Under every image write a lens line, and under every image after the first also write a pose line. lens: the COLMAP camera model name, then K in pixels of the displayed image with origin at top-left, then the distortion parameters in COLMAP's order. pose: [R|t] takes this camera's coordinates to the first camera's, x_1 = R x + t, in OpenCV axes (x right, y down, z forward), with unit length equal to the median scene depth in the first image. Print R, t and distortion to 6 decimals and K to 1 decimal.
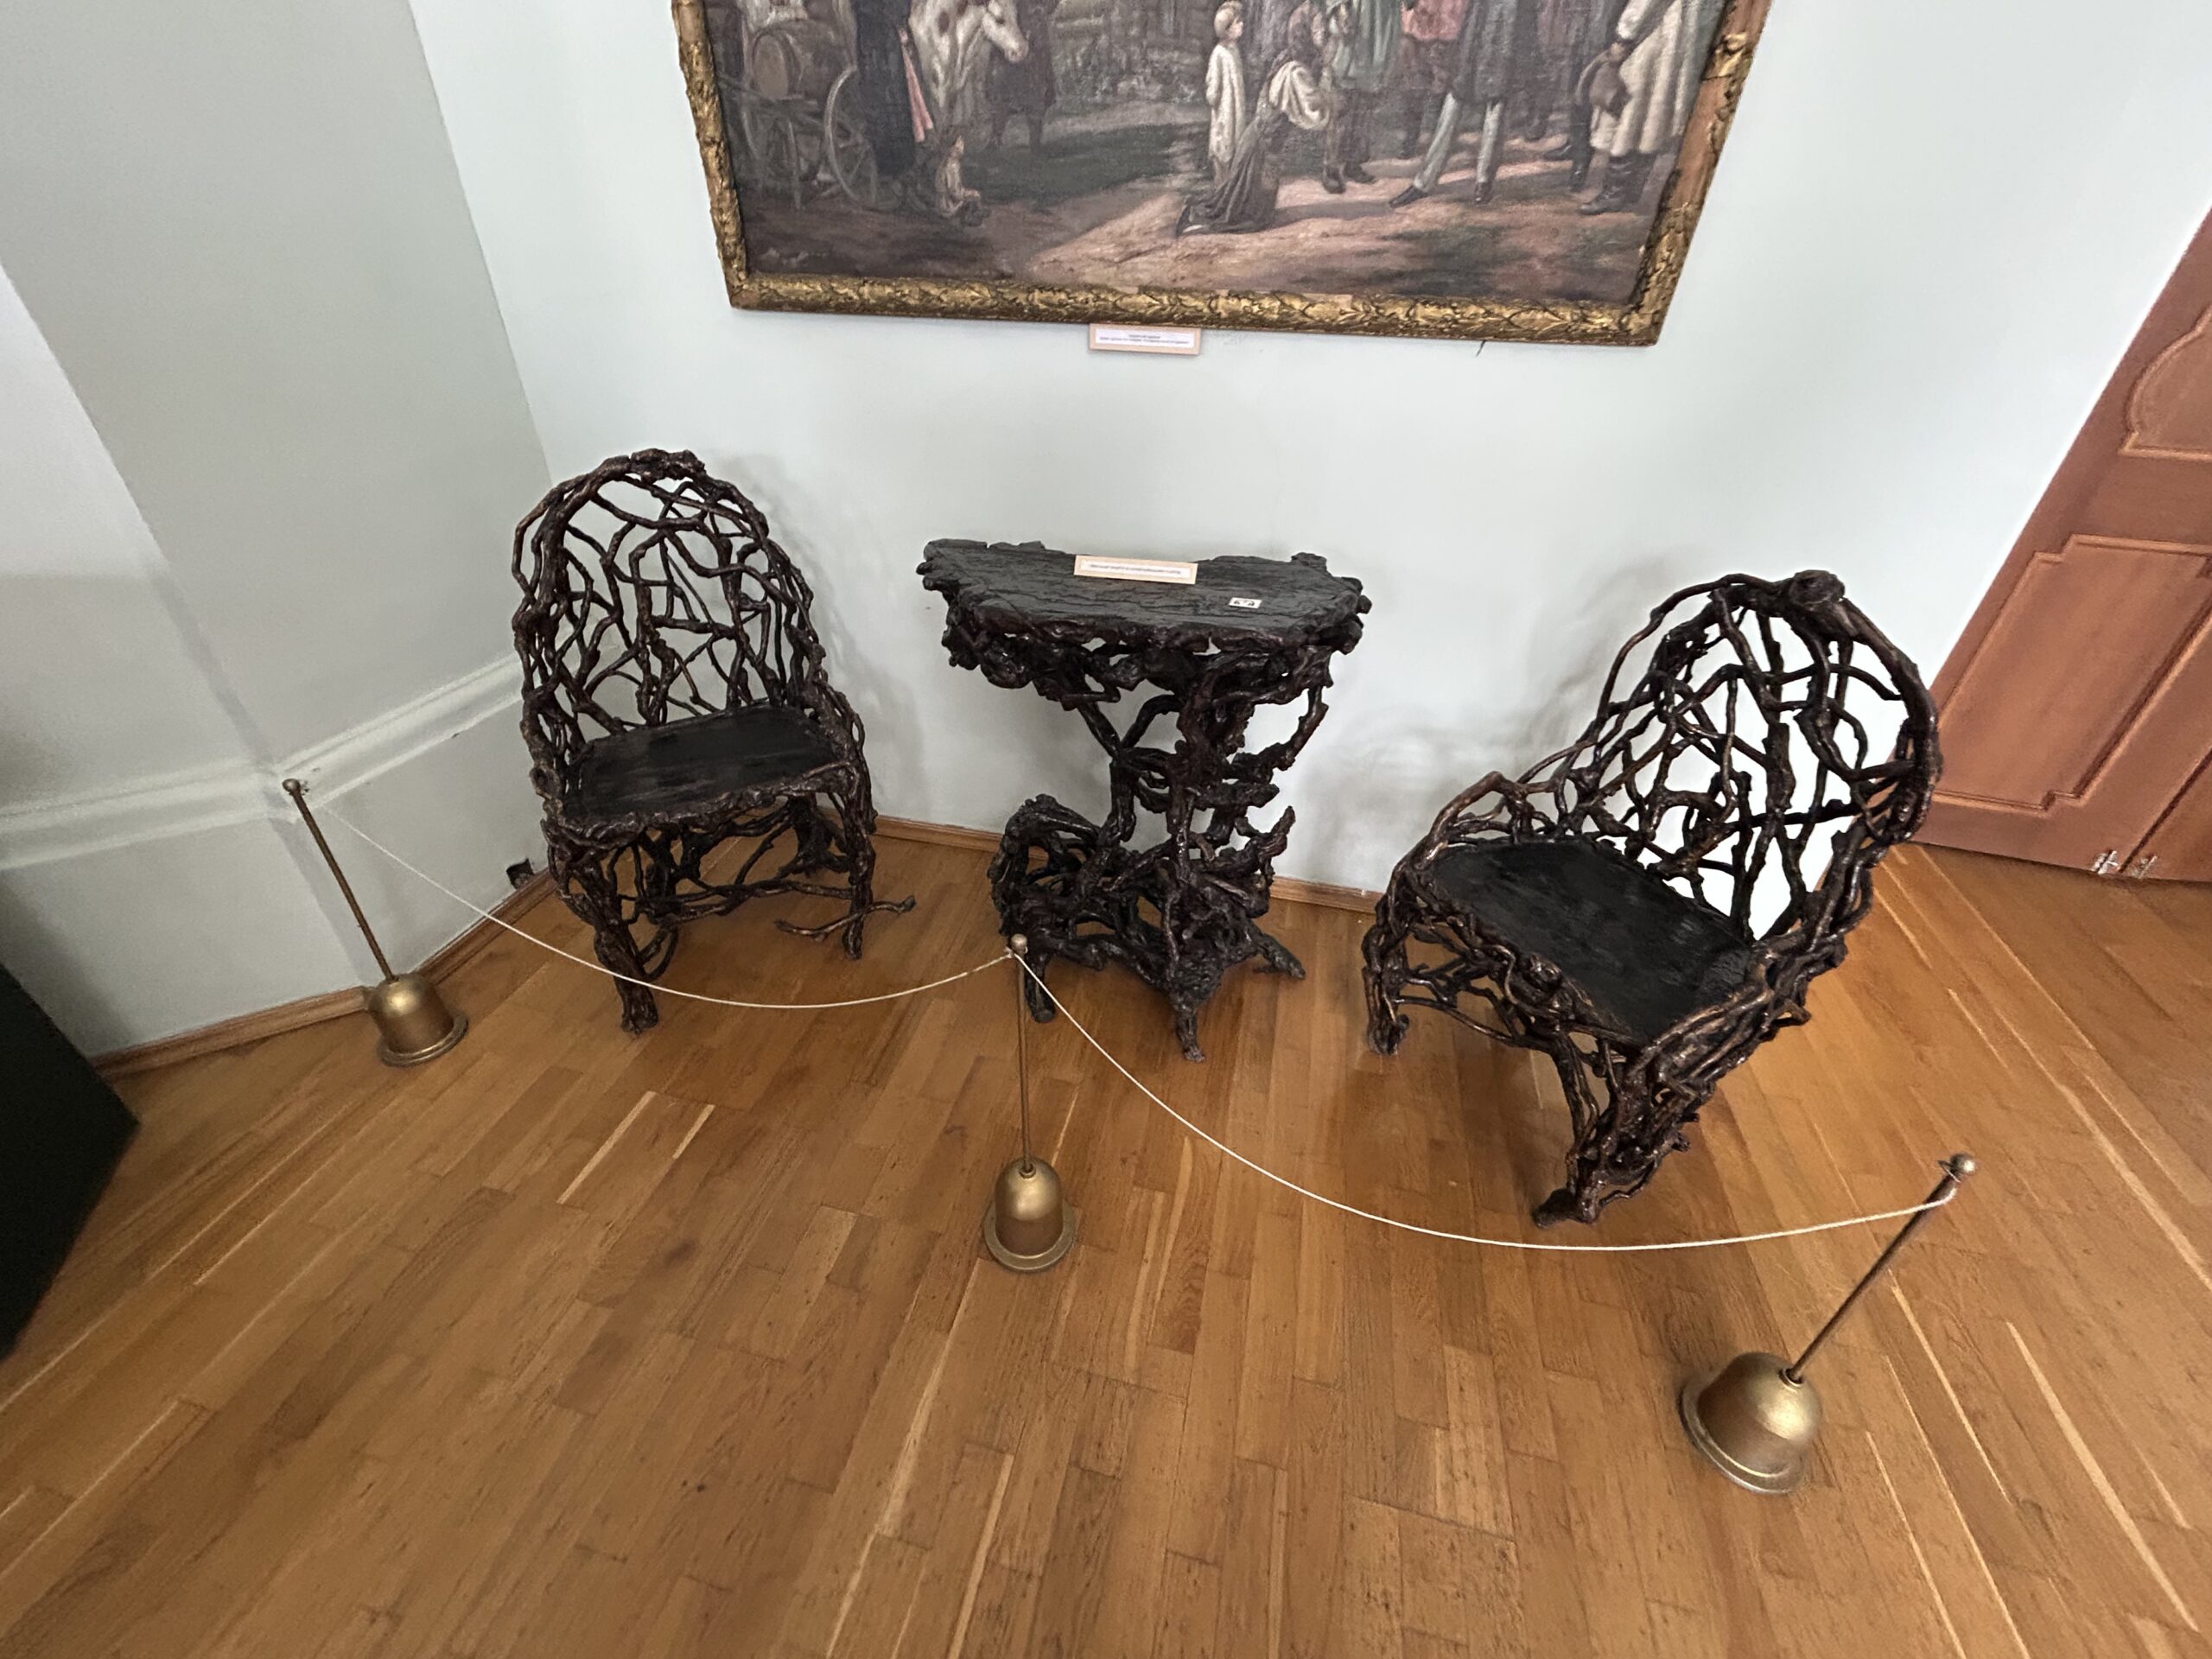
lens RADIAL K [[893.6, 0, 1092.3], [0, 893.6, 821.3], [0, 0, 1]] dist [0.000614, 0.000713]
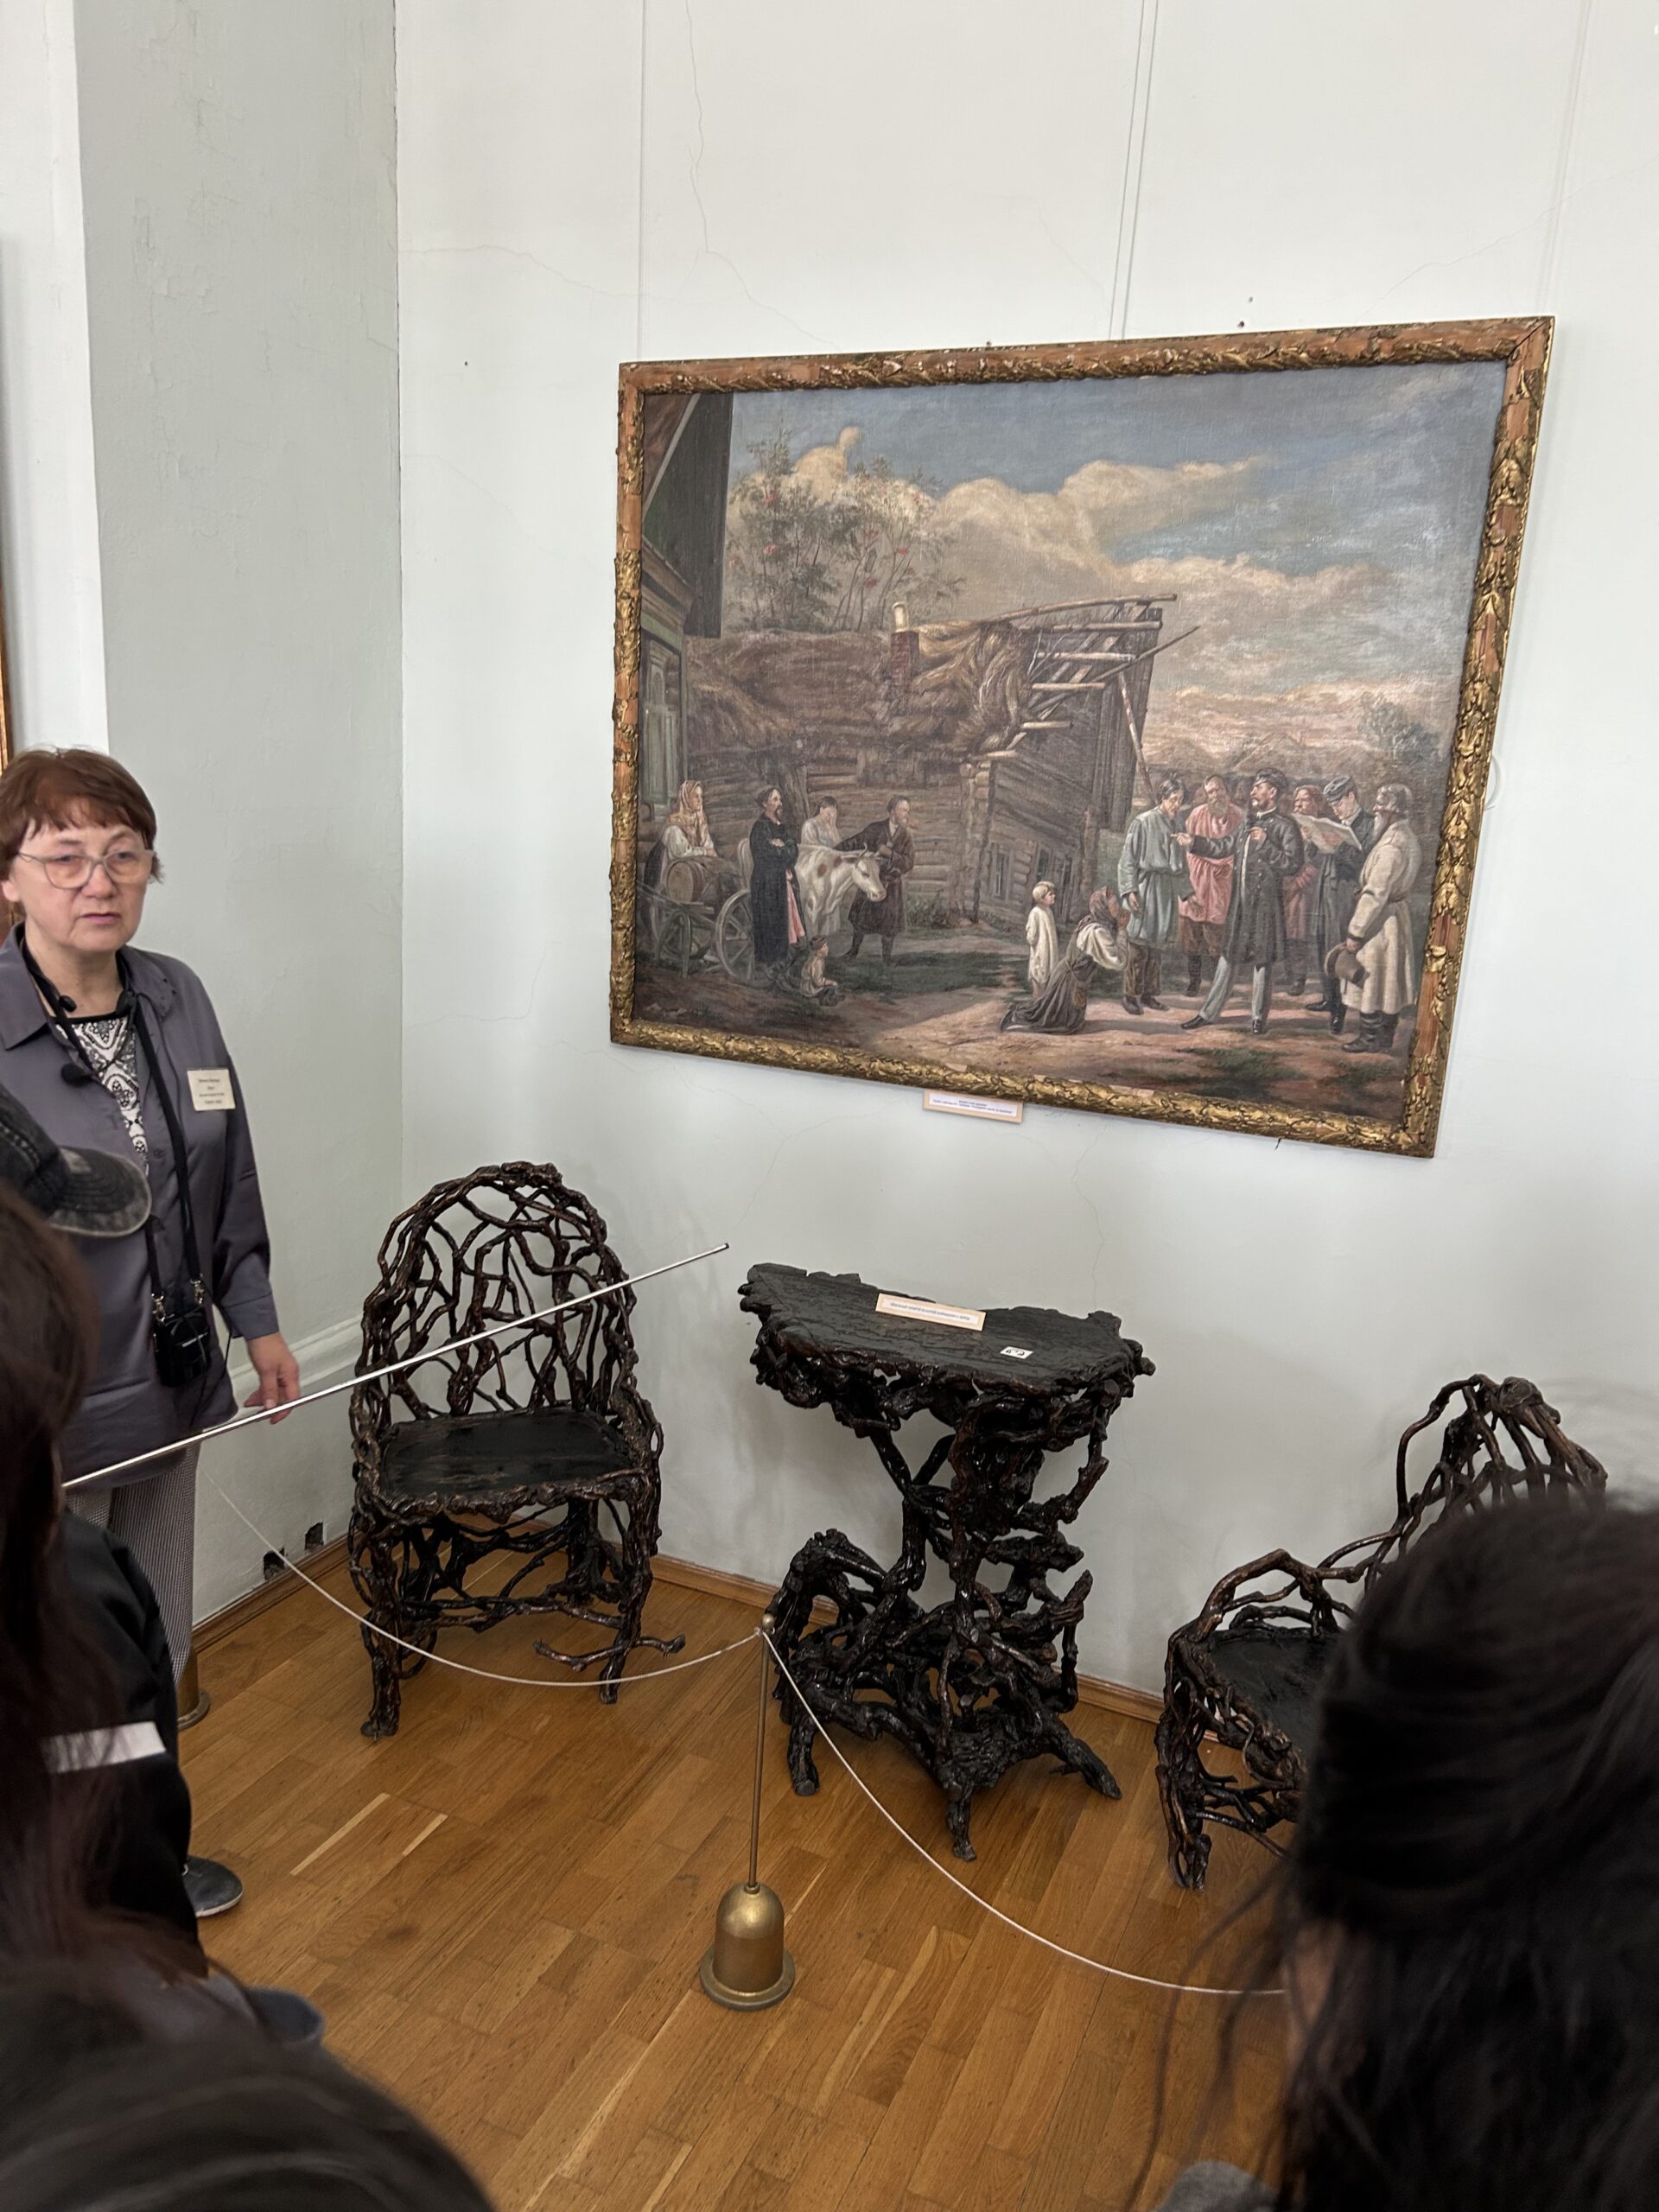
lens RADIAL K [[1678.7, 0, 823.0], [0, 1678.7, 1098.2], [0, 0, 1]] dist [0.054083, -0.057646]
pose [[0.982943, 0.076214, -0.167377, 0.230150], [-0.131236, 0.928253, -0.348028, 0.196393], [0.128843, 0.364058, 0.922421, -0.952810]]
